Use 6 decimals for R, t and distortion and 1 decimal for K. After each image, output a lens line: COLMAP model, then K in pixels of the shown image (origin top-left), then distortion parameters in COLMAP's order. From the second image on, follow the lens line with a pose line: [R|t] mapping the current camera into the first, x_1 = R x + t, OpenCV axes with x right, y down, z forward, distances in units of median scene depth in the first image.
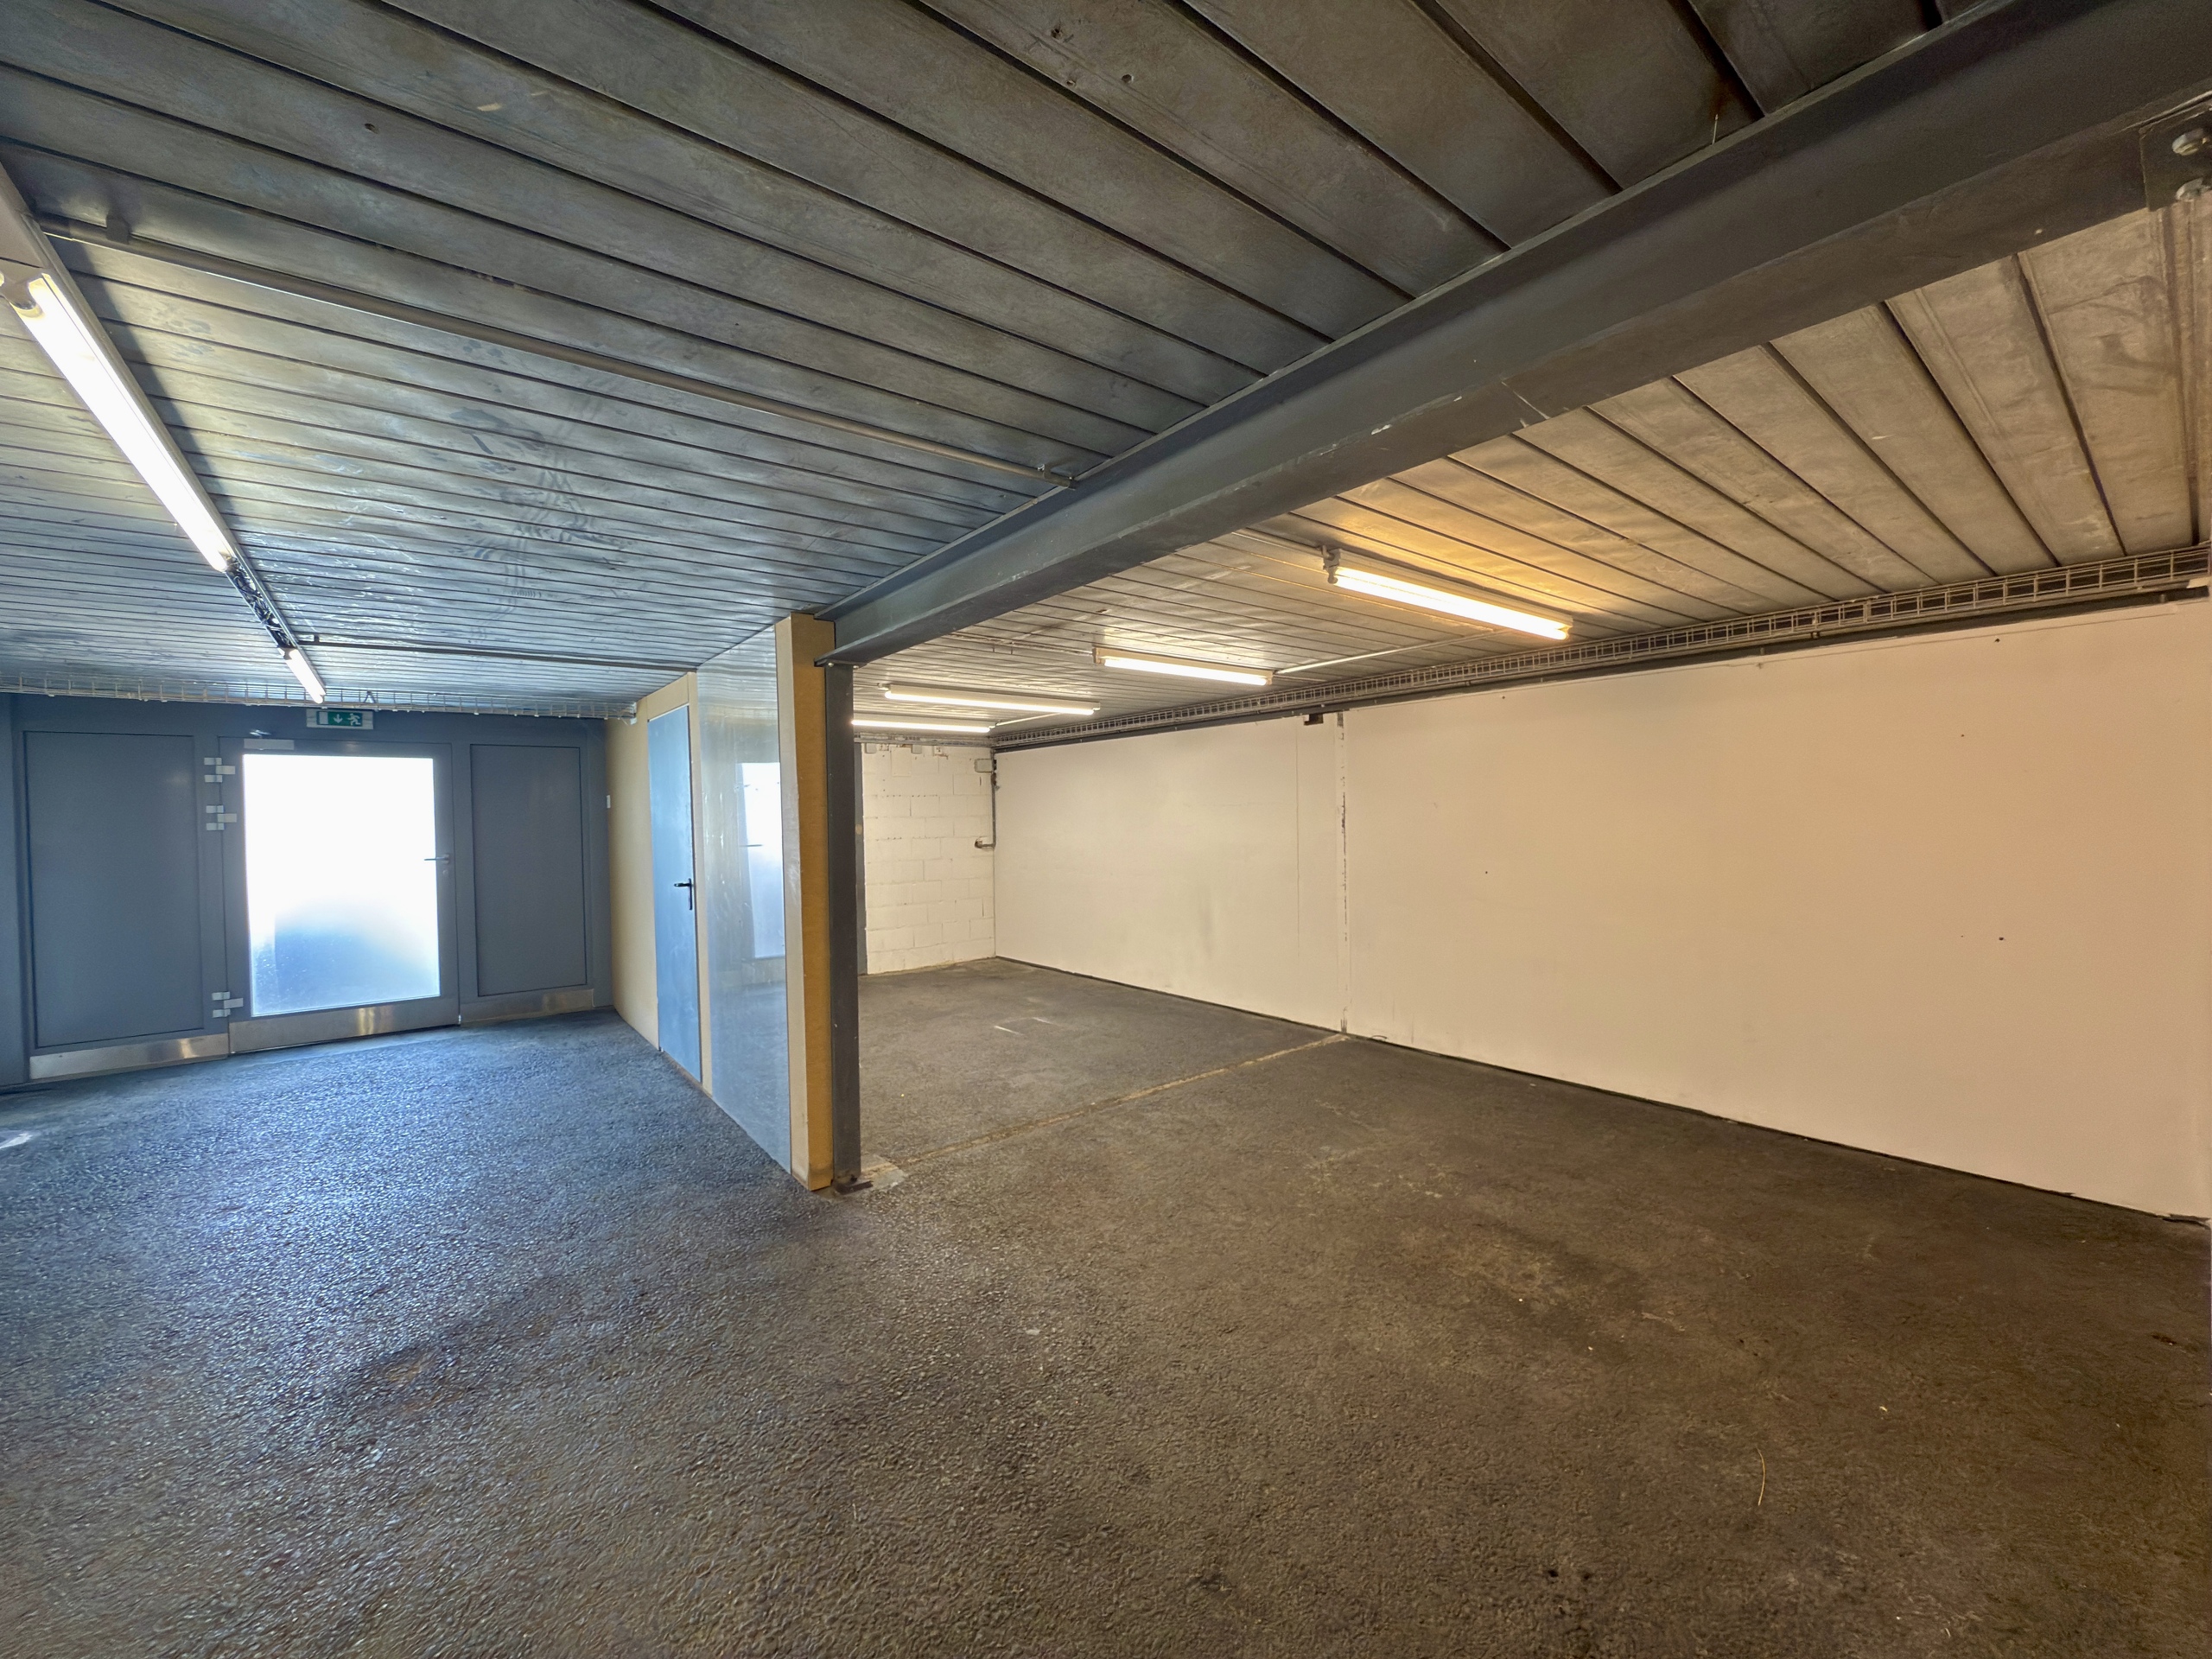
lens RADIAL K [[882.5, 0, 1106.0], [0, 882.5, 829.5], [0, 0, 1]] dist [0.000203, 0.000040]
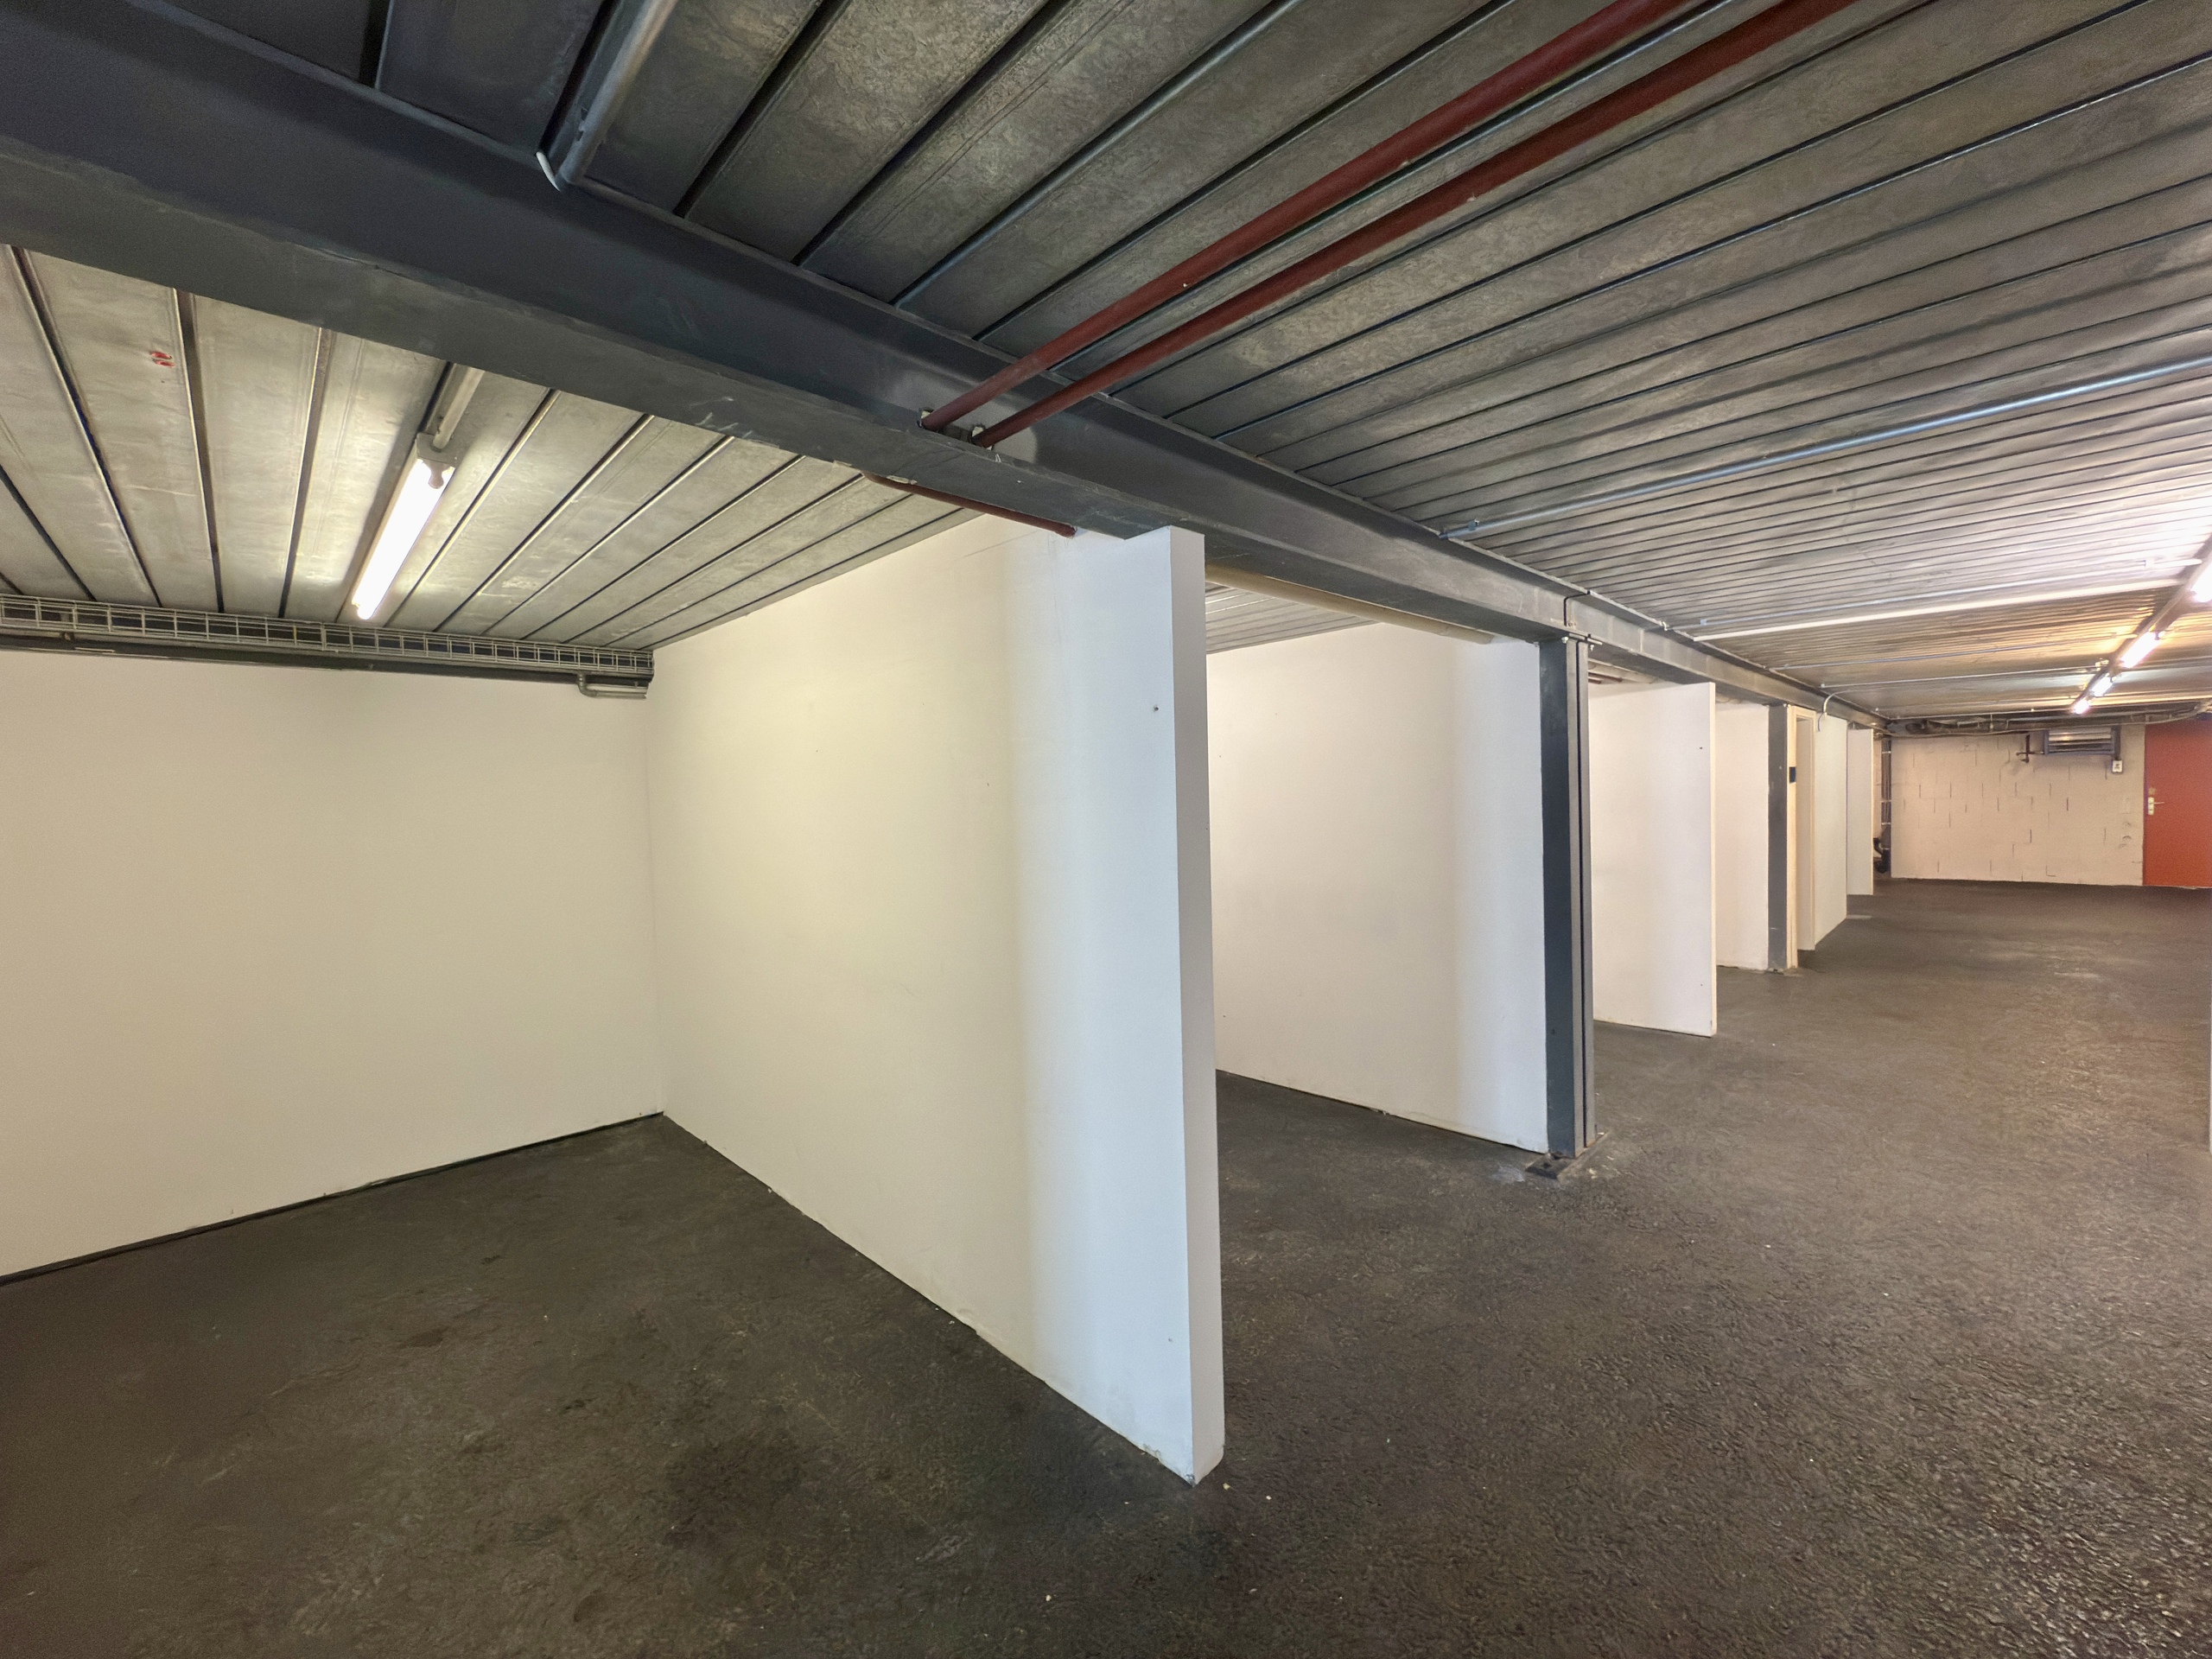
lens RADIAL K [[880.2, 0, 1100.6], [0, 880.2, 809.5], [0, 0, 1]] dist [-0.000476, 0.000006]
pose [[-0.092807, 0.013480, 0.995593, -0.079023], [0.052158, 0.998601, -0.008659, -0.002877], [-0.994317, 0.051125, -0.093380, 0.116792]]
